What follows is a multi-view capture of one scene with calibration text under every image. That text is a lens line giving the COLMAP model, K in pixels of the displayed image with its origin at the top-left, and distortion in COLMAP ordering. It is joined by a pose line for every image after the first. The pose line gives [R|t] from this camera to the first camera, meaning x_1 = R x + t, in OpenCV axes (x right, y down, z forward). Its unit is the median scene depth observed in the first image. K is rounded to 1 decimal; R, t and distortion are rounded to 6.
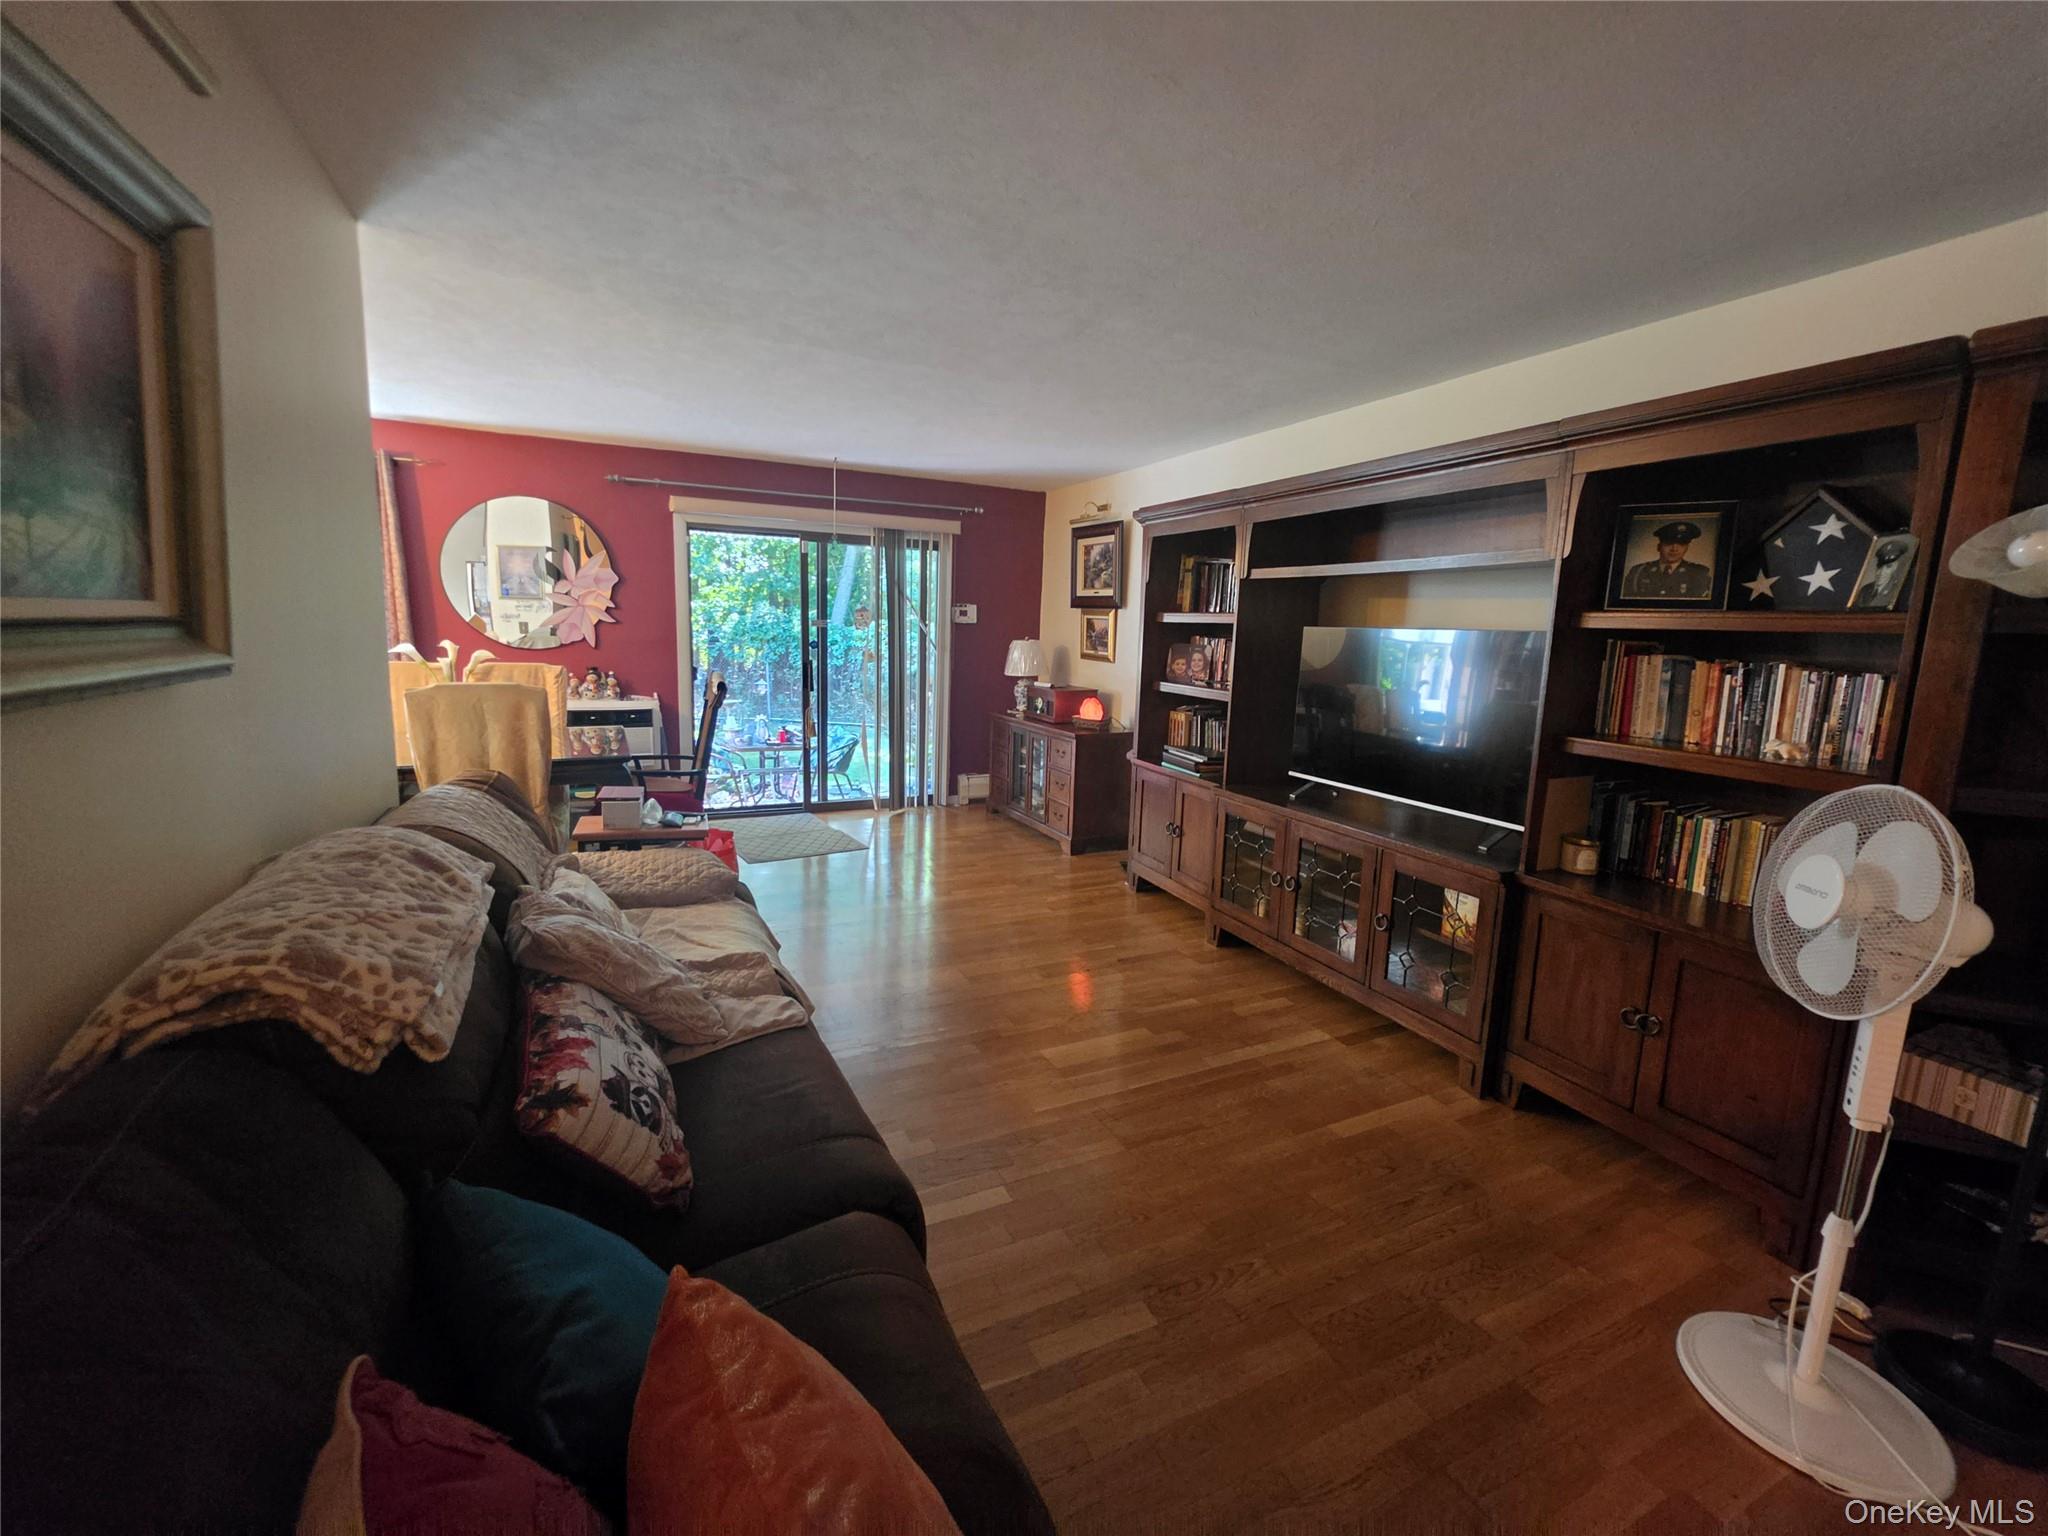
lens RADIAL K [[833.7, 0, 1017.1], [0, 833.7, 746.4], [0, 0, 1]] dist [-0.005815, 0.000607]
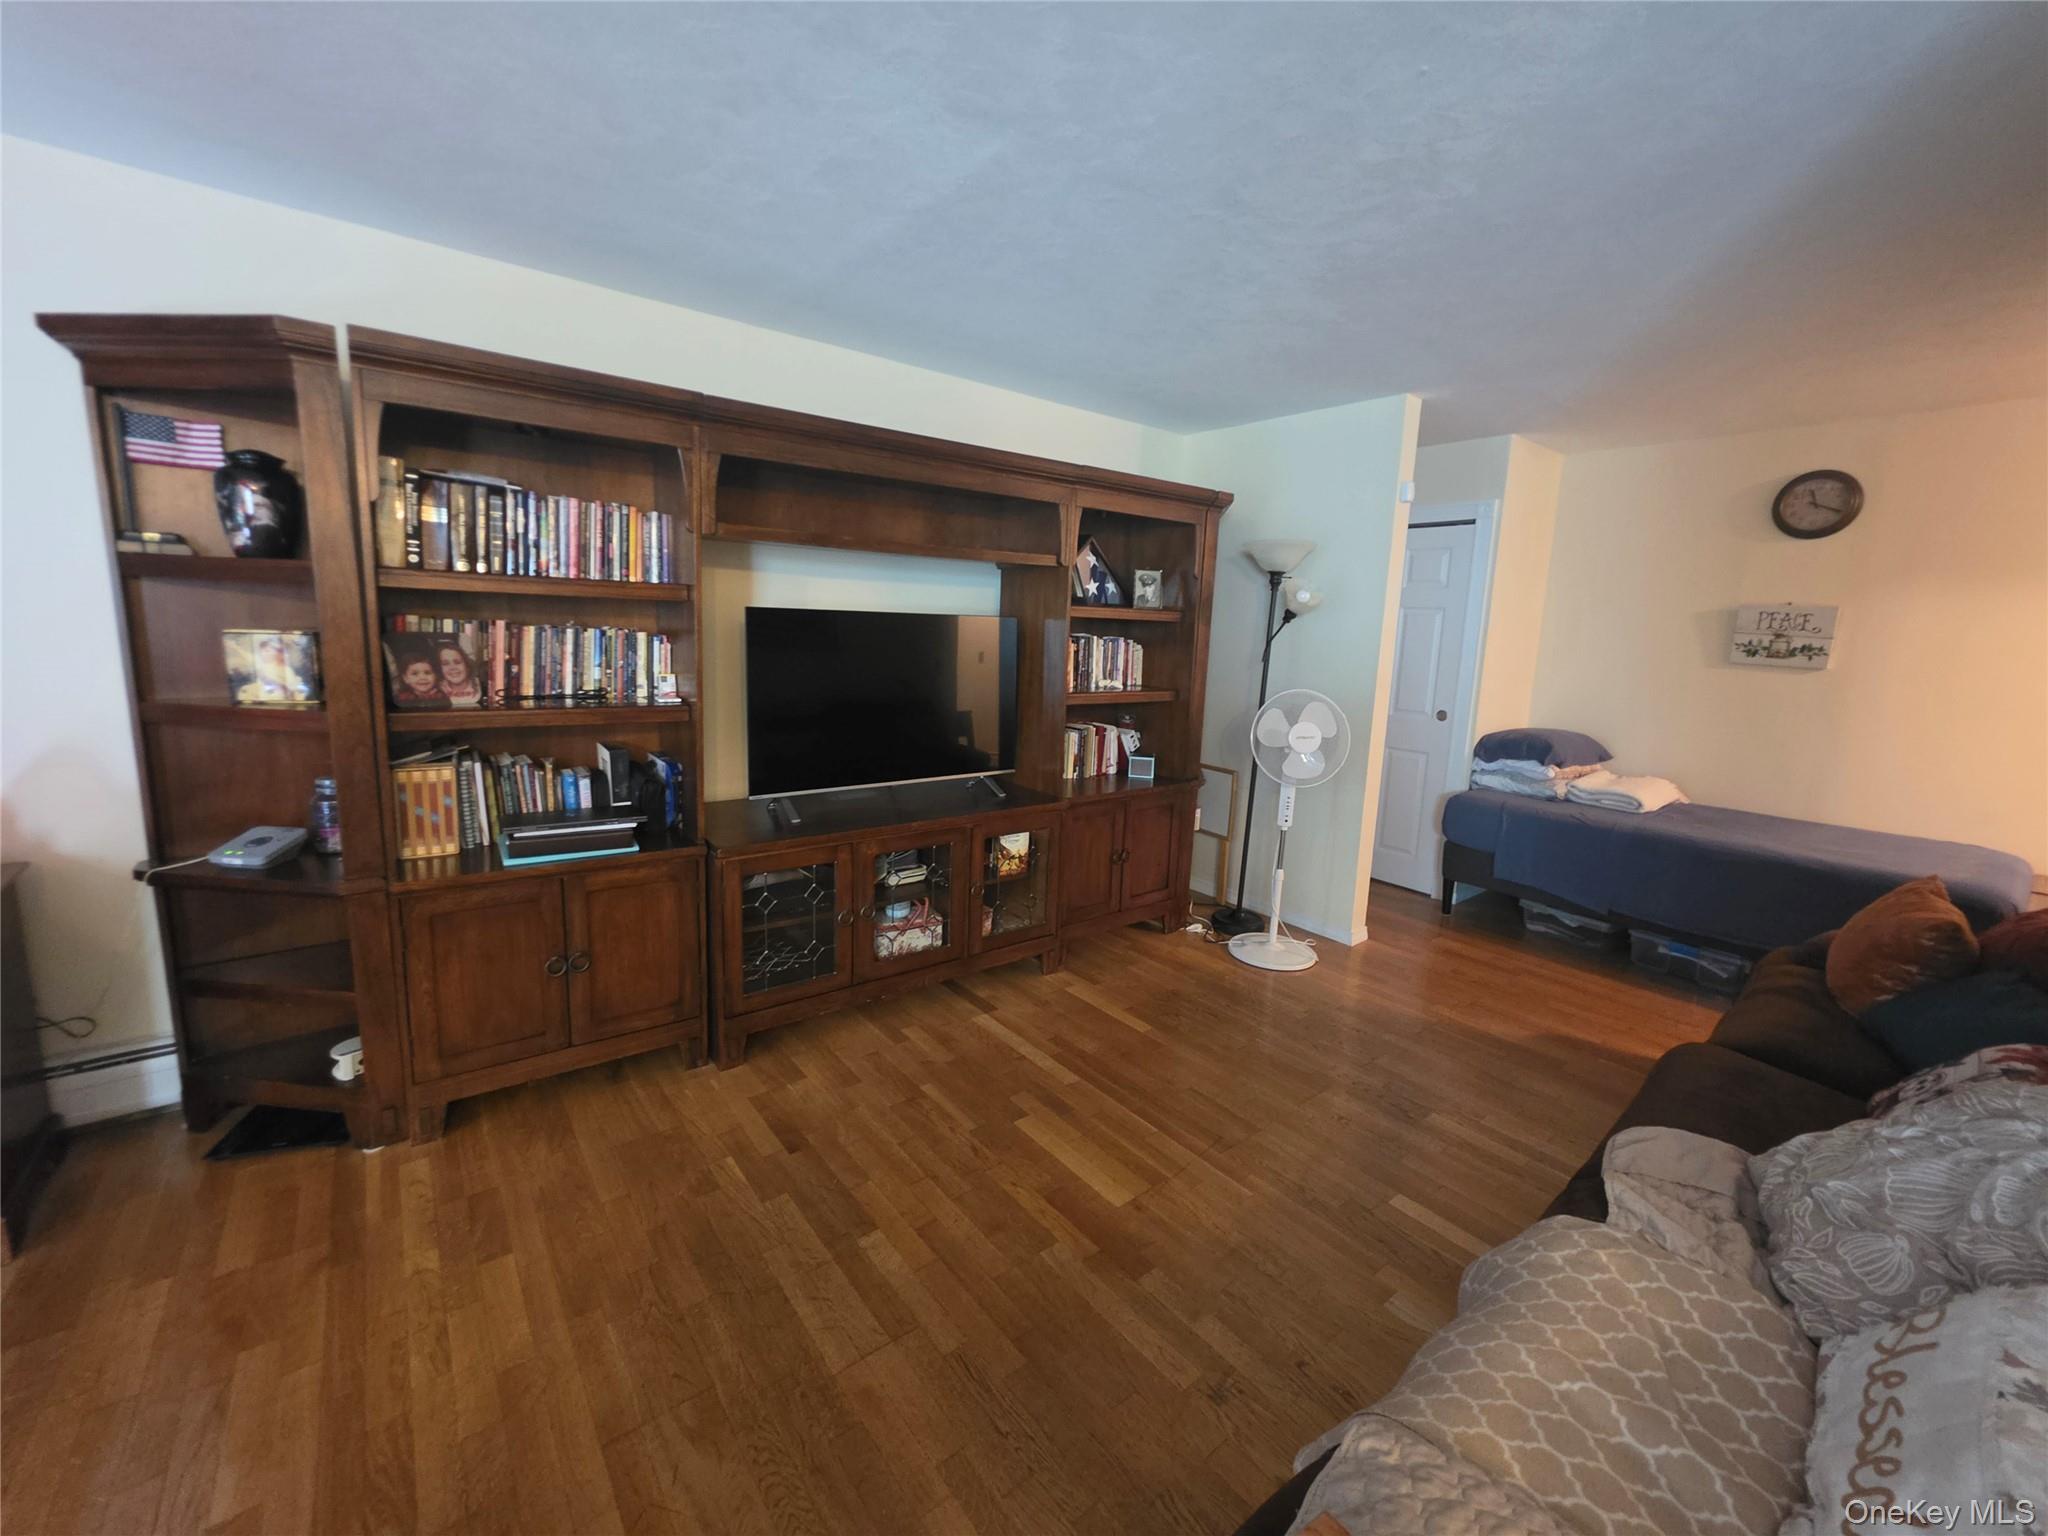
lens RADIAL K [[833.7, 0, 1009.0], [0, 833.7, 756.3], [0, 0, 1]] dist [-0.005815, 0.000607]
pose [[-0.229400, -0.191518, 0.954304, -0.563639], [0.097464, 0.971003, 0.218298, -0.187631], [-0.968440, 0.143088, -0.204082, 1.153530]]
